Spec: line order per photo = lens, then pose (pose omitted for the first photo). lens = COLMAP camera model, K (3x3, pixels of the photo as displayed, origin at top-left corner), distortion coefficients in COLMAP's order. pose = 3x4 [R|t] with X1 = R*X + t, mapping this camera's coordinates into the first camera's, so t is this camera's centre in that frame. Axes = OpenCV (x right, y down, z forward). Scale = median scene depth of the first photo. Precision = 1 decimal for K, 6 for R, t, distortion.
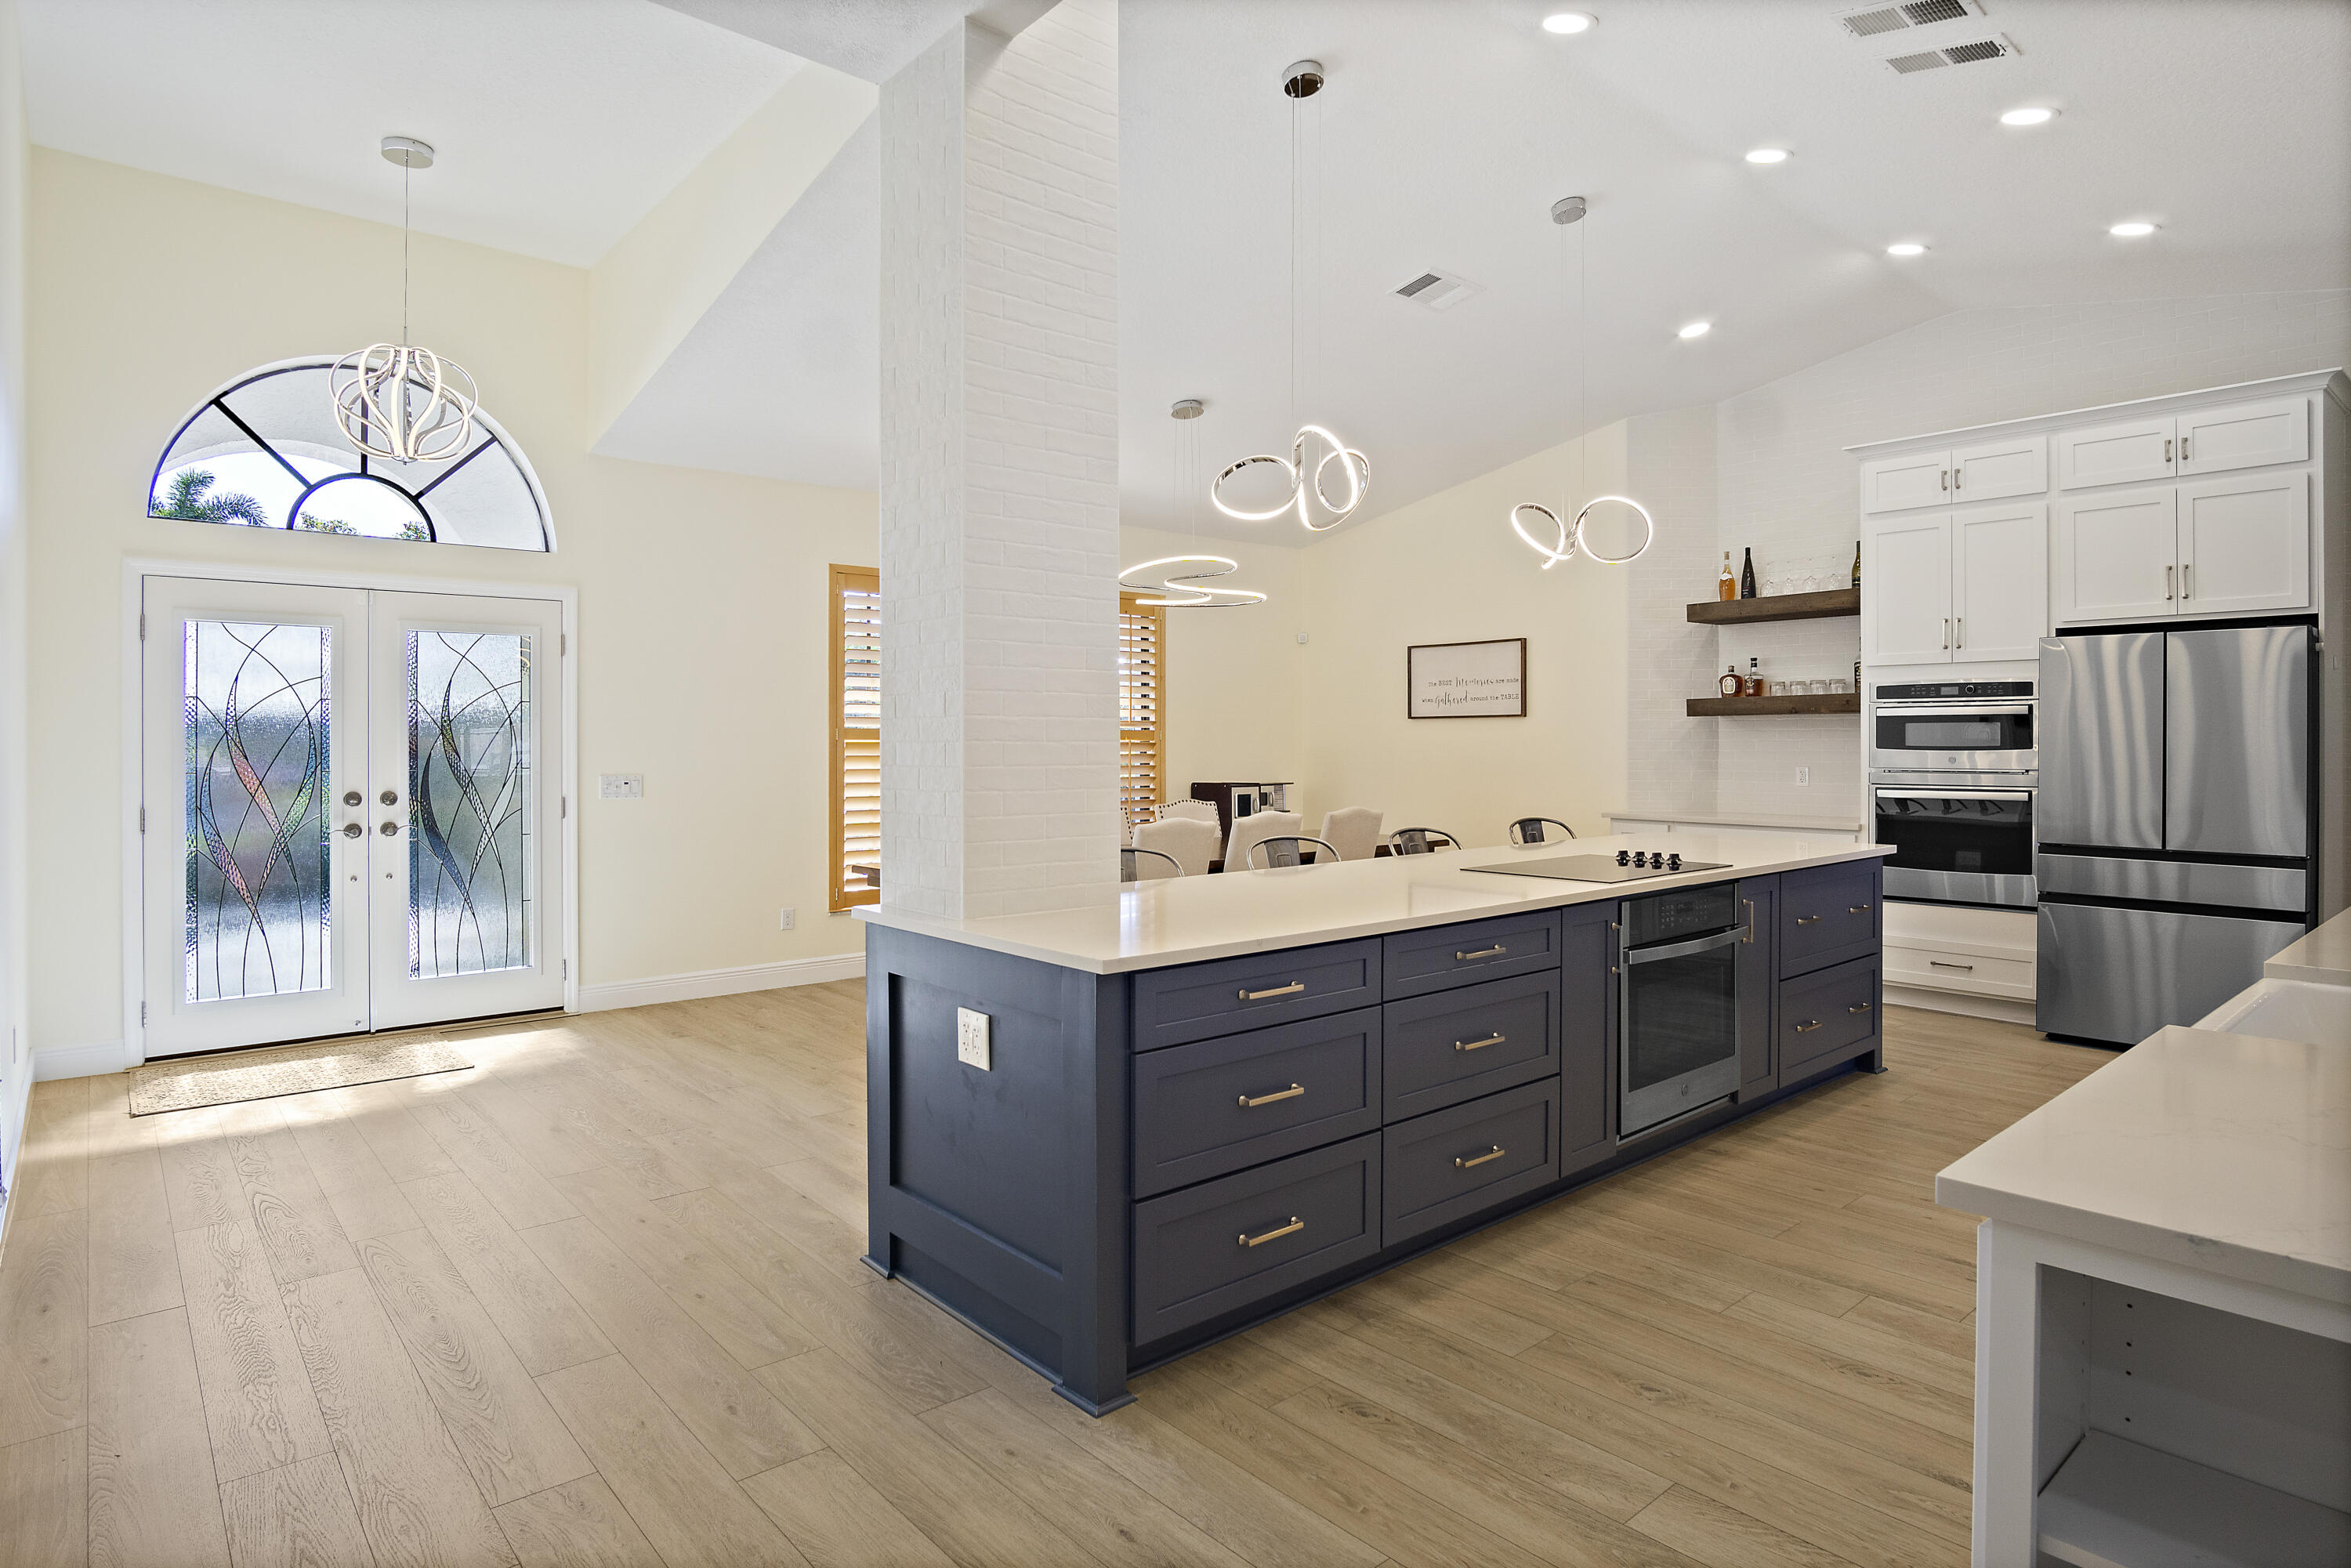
lens RADIAL K [[1283.6, 0, 1159.1], [0, 1283.6, 761.0], [0, 0, 1]] dist [-0.029131, 0.002320]
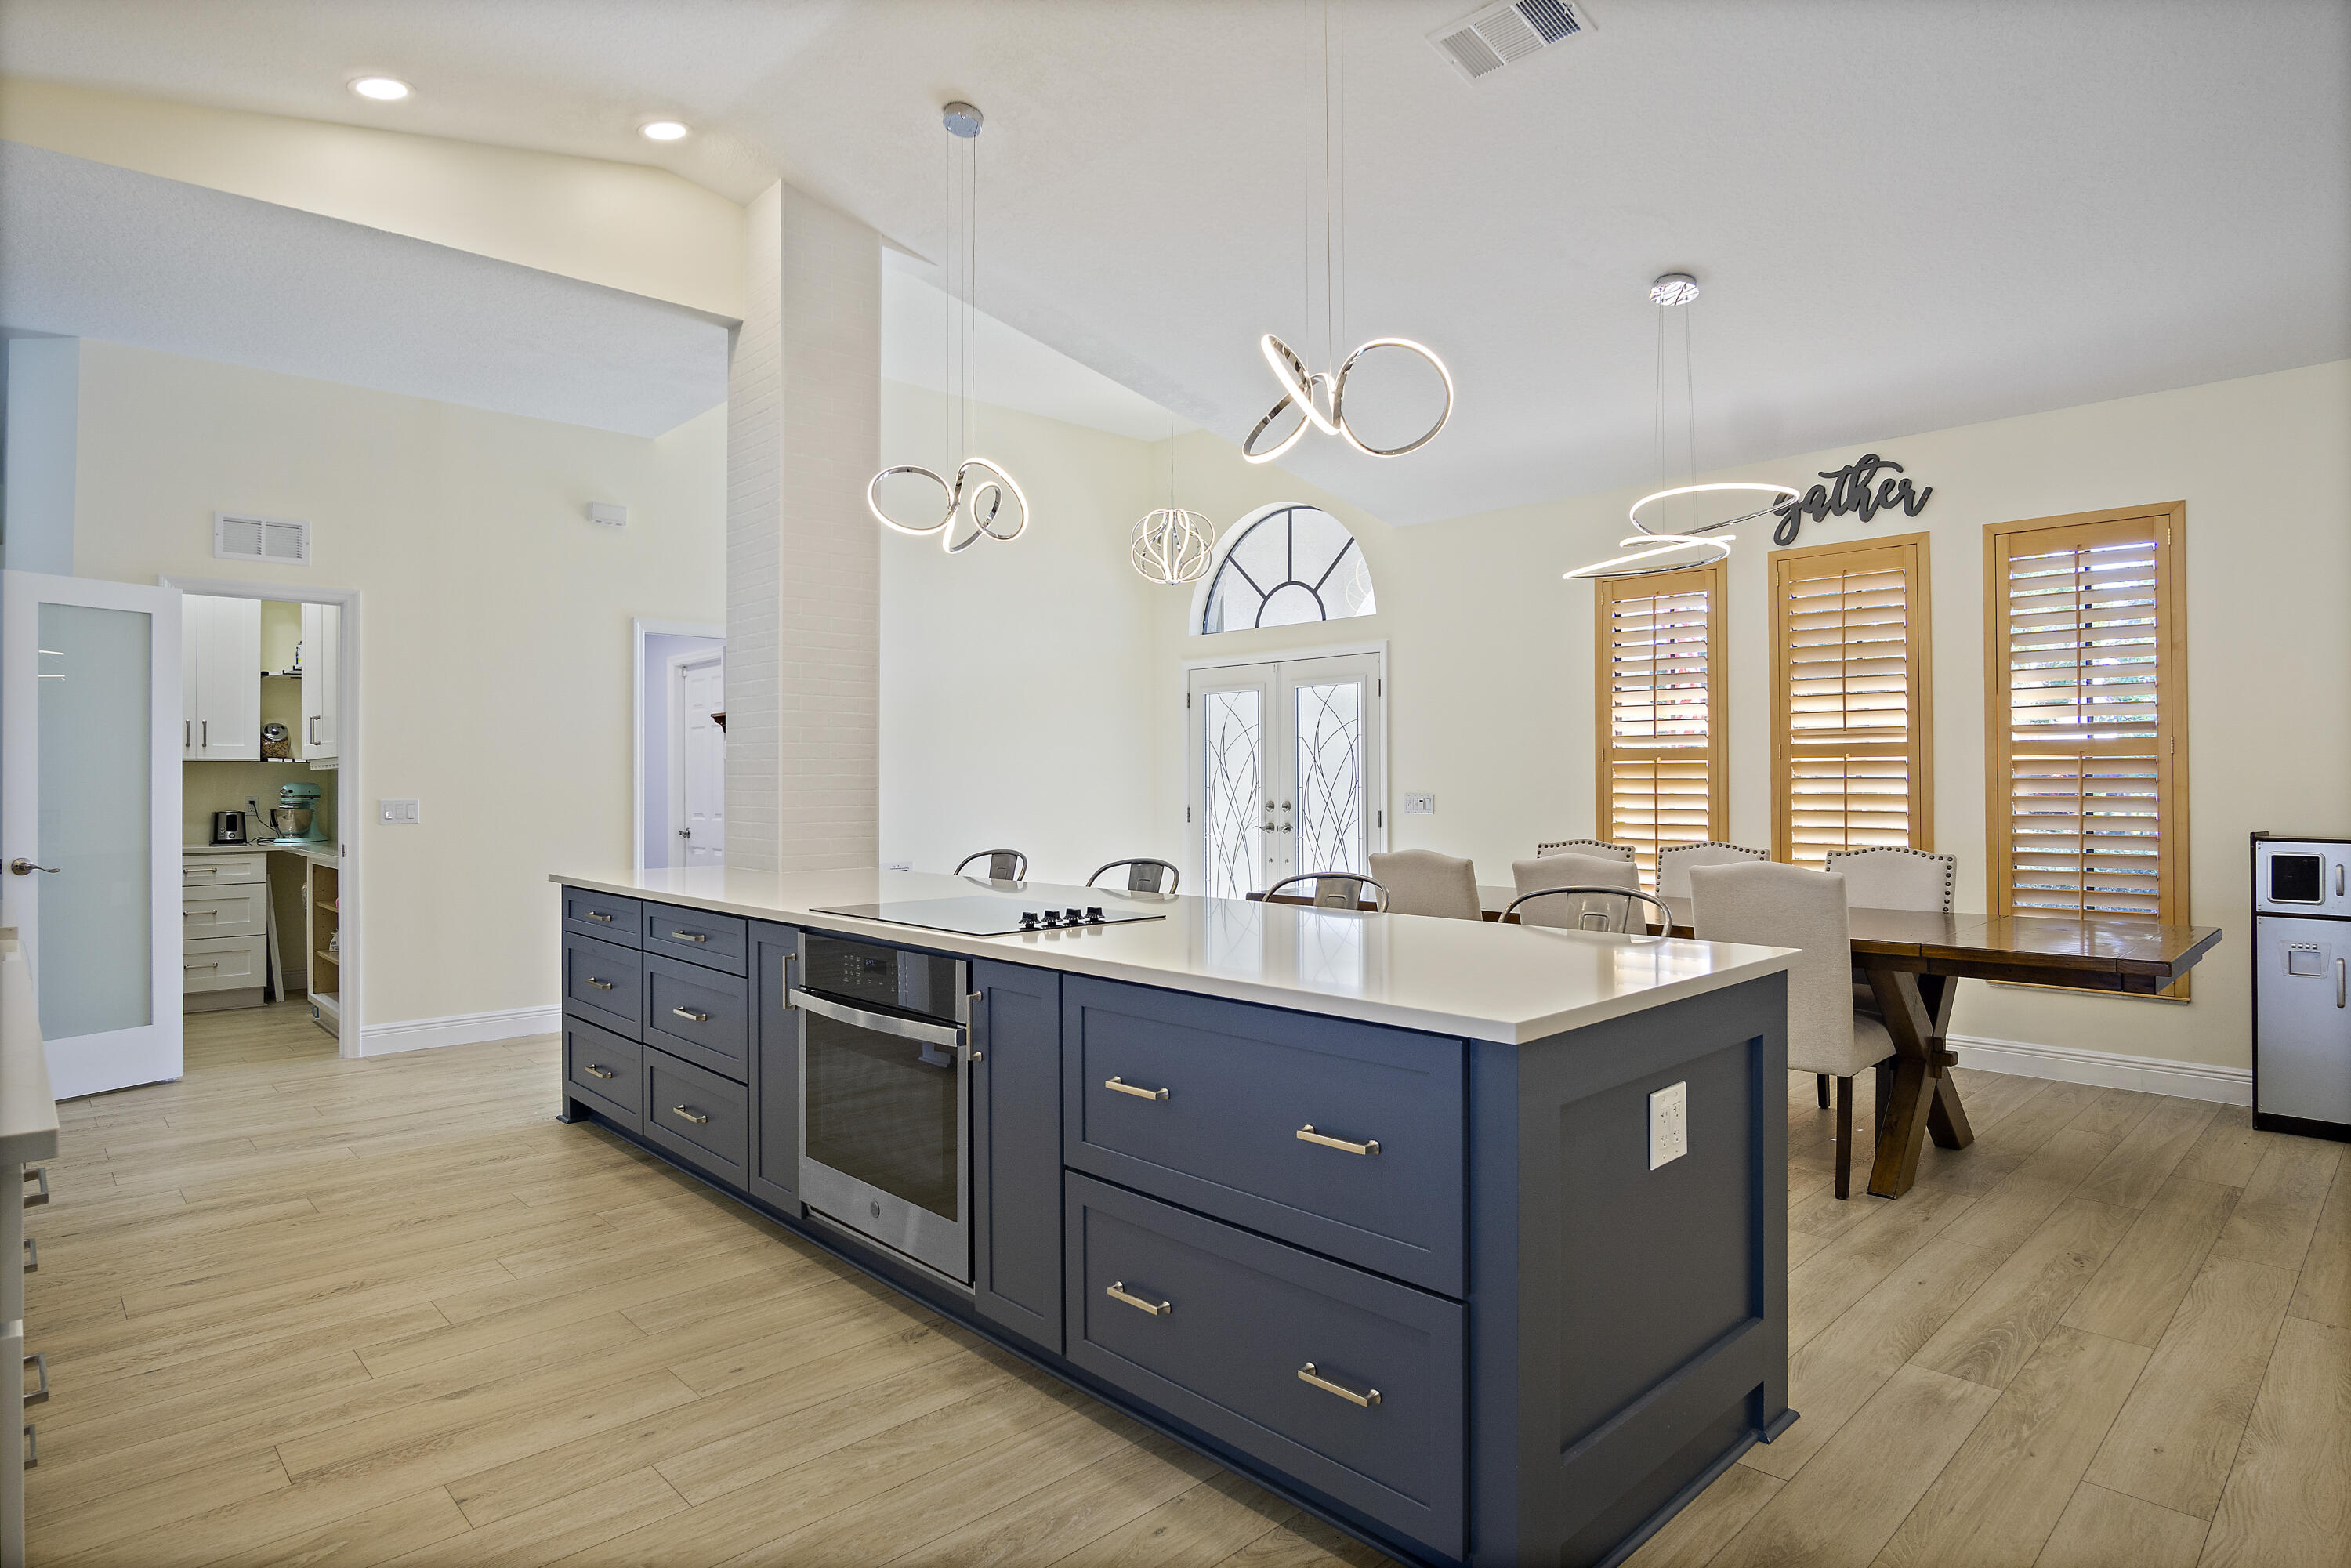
lens RADIAL K [[1283.6, 0, 1176.0], [0, 1283.6, 787.5], [0, 0, 1]] dist [-0.029131, 0.002320]
pose [[0.046444, 0.005435, -0.998906, 1.282516], [-0.012211, 0.999914, 0.004872, 0.004090], [0.998846, 0.011971, 0.046507, 1.247926]]
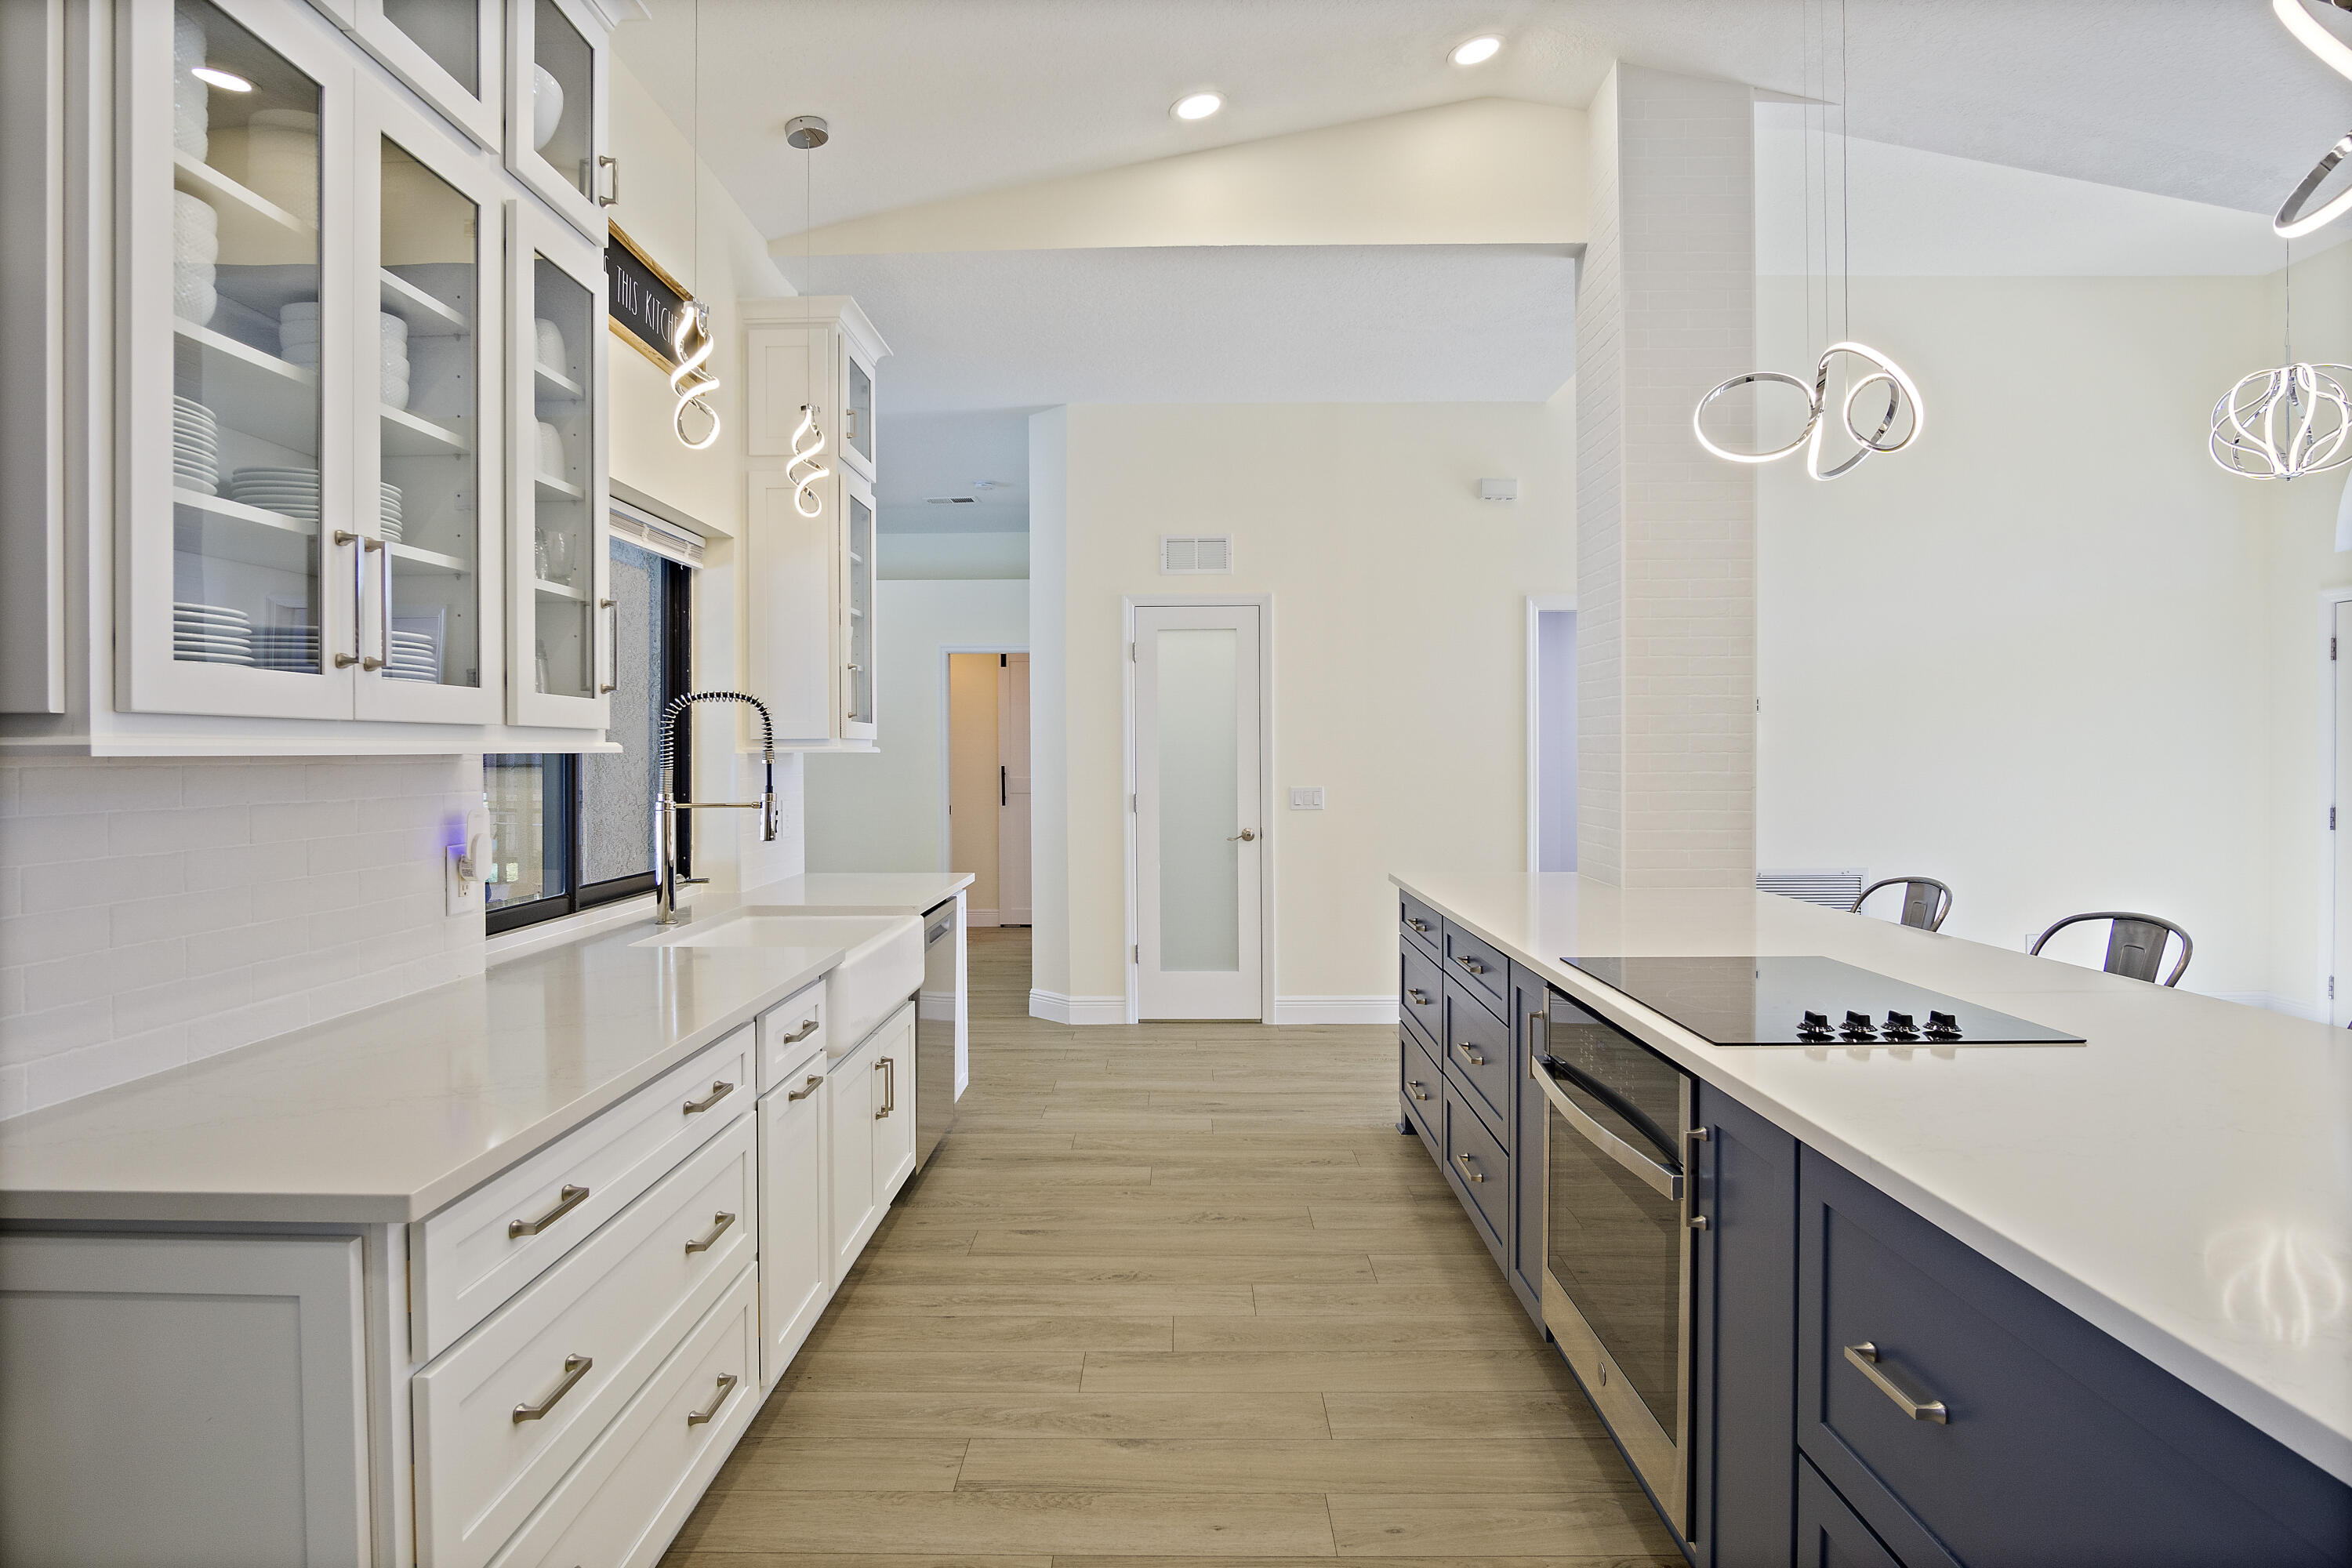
lens RADIAL K [[1284.2, 0, 1147.6], [0, 1284.2, 774.1], [0, 0, 1]] dist [-0.029131, 0.002320]
pose [[-0.673359, 0.015855, -0.739145, 1.050437], [-0.005535, 0.999634, 0.026485, -0.022599], [0.739295, 0.021925, -0.673025, 1.340399]]
